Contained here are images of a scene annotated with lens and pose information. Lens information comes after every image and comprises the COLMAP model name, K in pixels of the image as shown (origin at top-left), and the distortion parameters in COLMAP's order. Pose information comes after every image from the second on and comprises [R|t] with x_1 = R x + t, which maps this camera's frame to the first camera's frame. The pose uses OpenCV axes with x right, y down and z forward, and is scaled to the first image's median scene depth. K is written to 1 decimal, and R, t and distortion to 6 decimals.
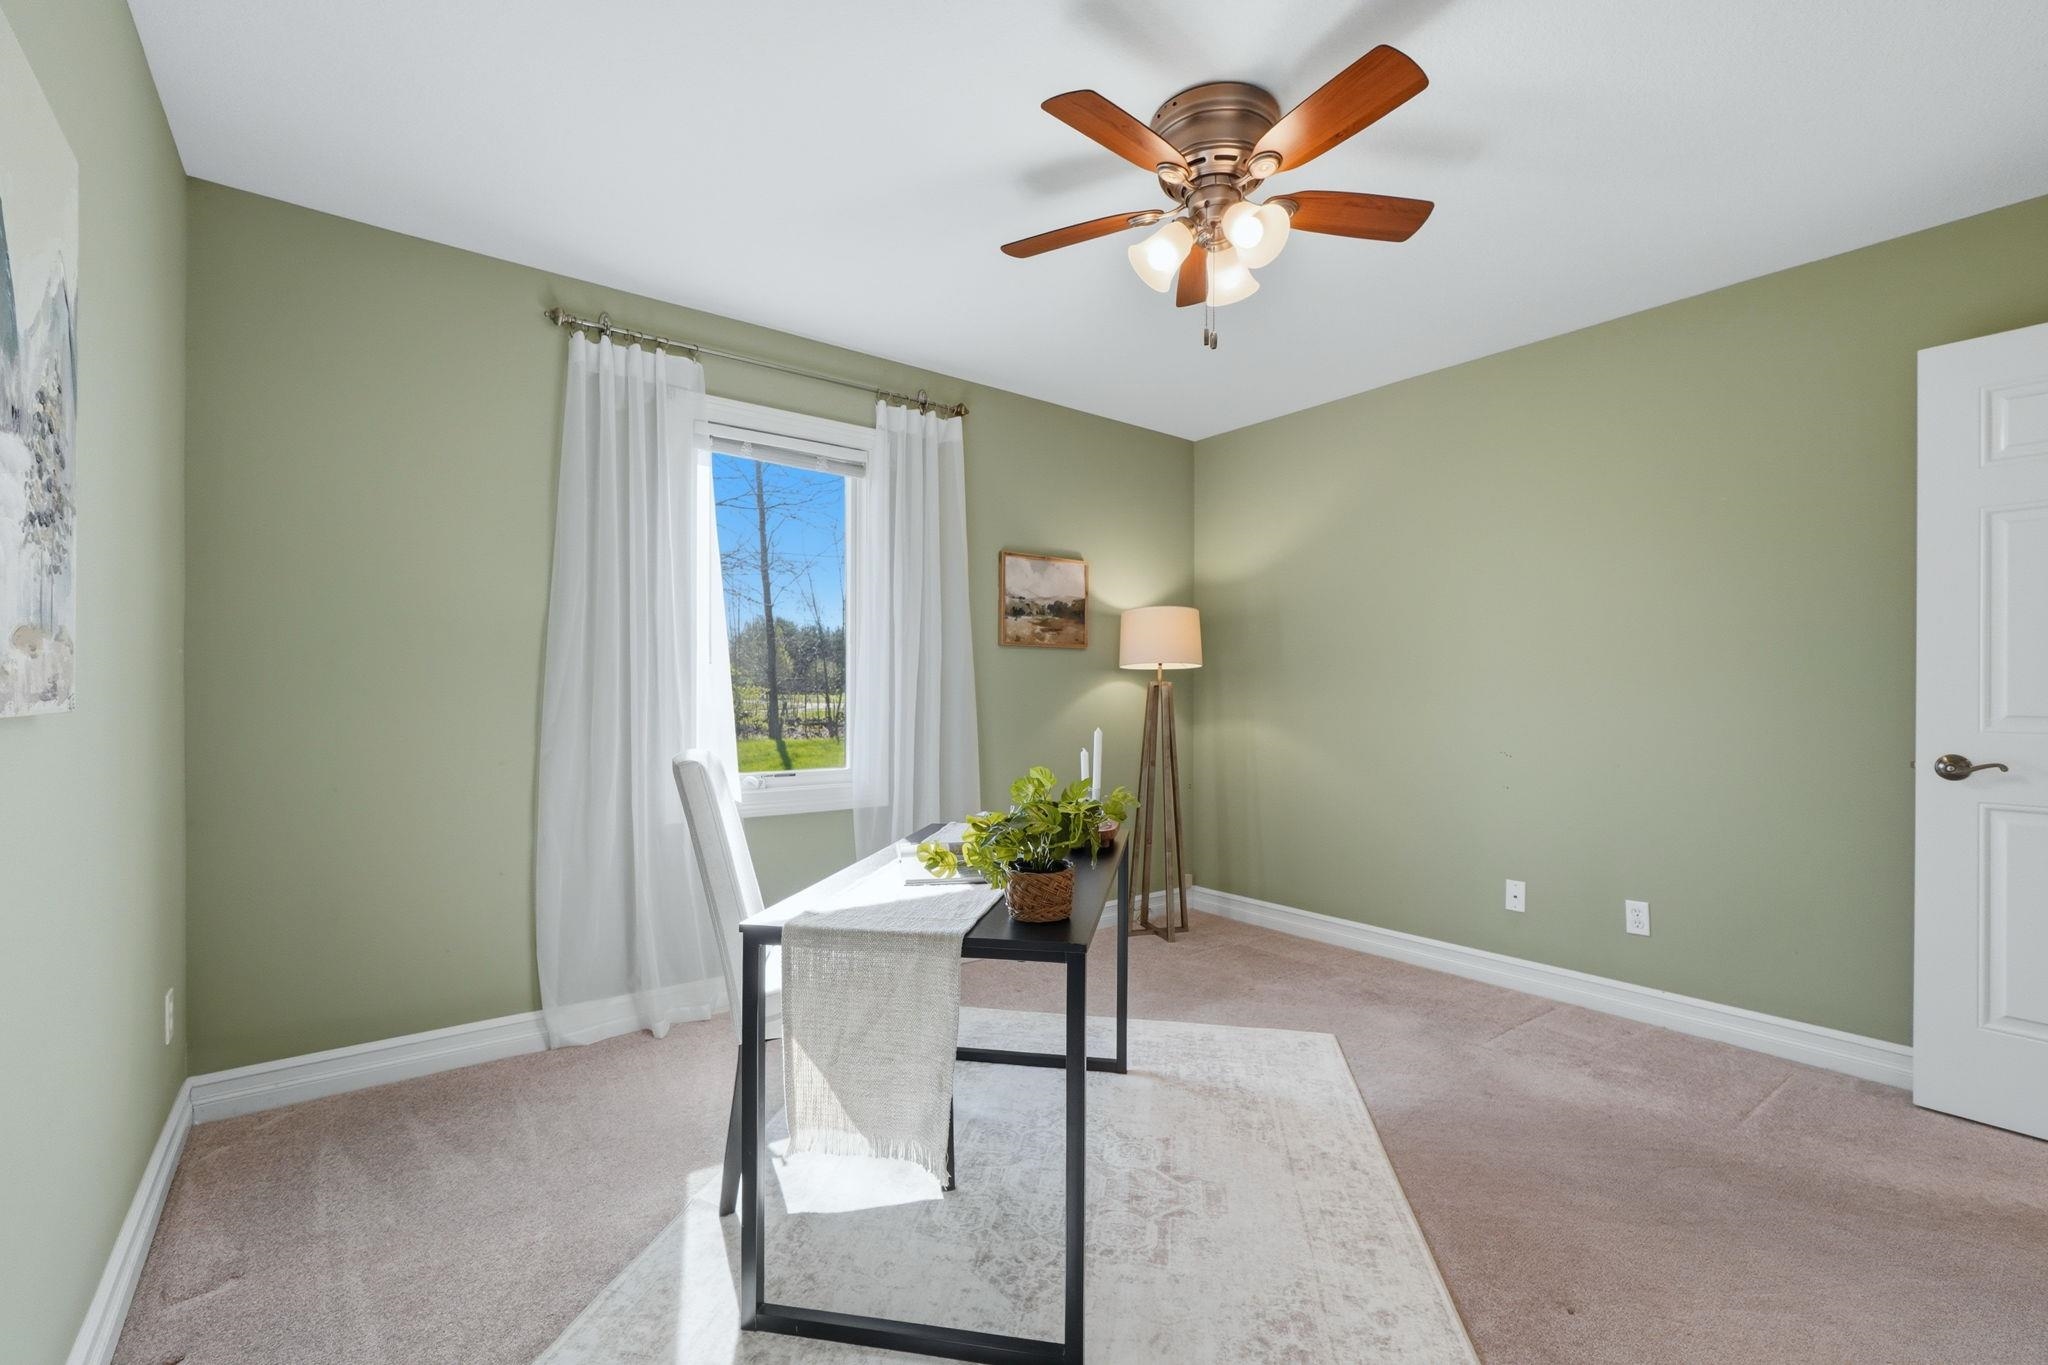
lens RADIAL K [[871.3, 0, 1024.6], [0, 871.3, 695.1], [0, 0, 1]] dist [-0.014201, 0.001219]
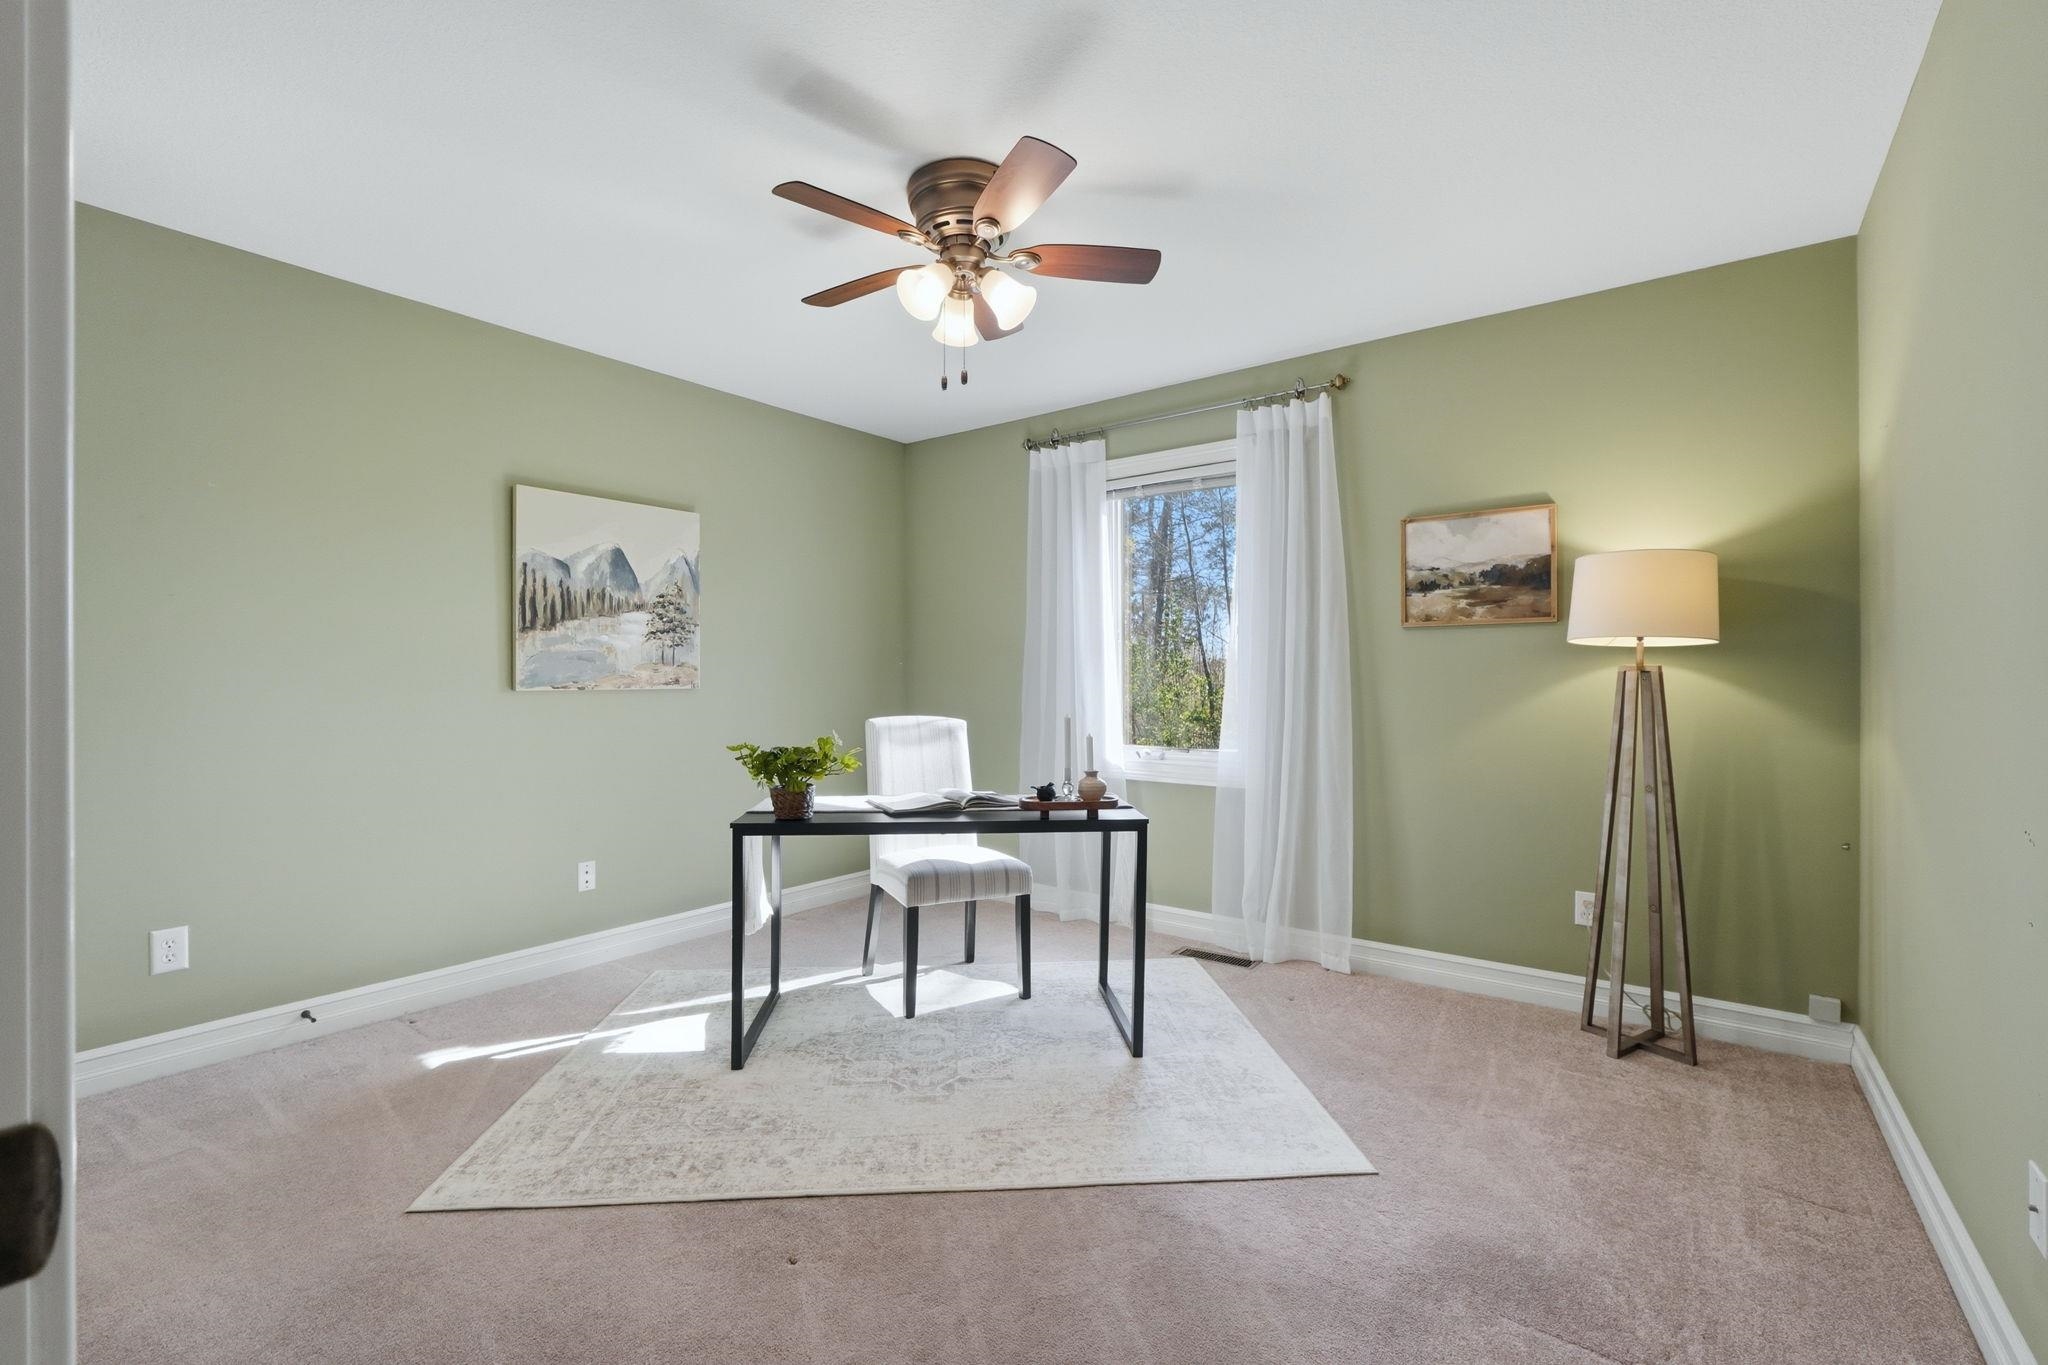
lens RADIAL K [[871.3, 0, 1017.4], [0, 871.3, 680.7], [0, 0, 1]] dist [-0.014201, 0.001219]
pose [[0.269085, 0.000970, -0.963116, 0.692826], [-0.001727, 0.999998, 0.000525, -0.003658], [0.963115, 0.001522, 0.269086, 0.387840]]
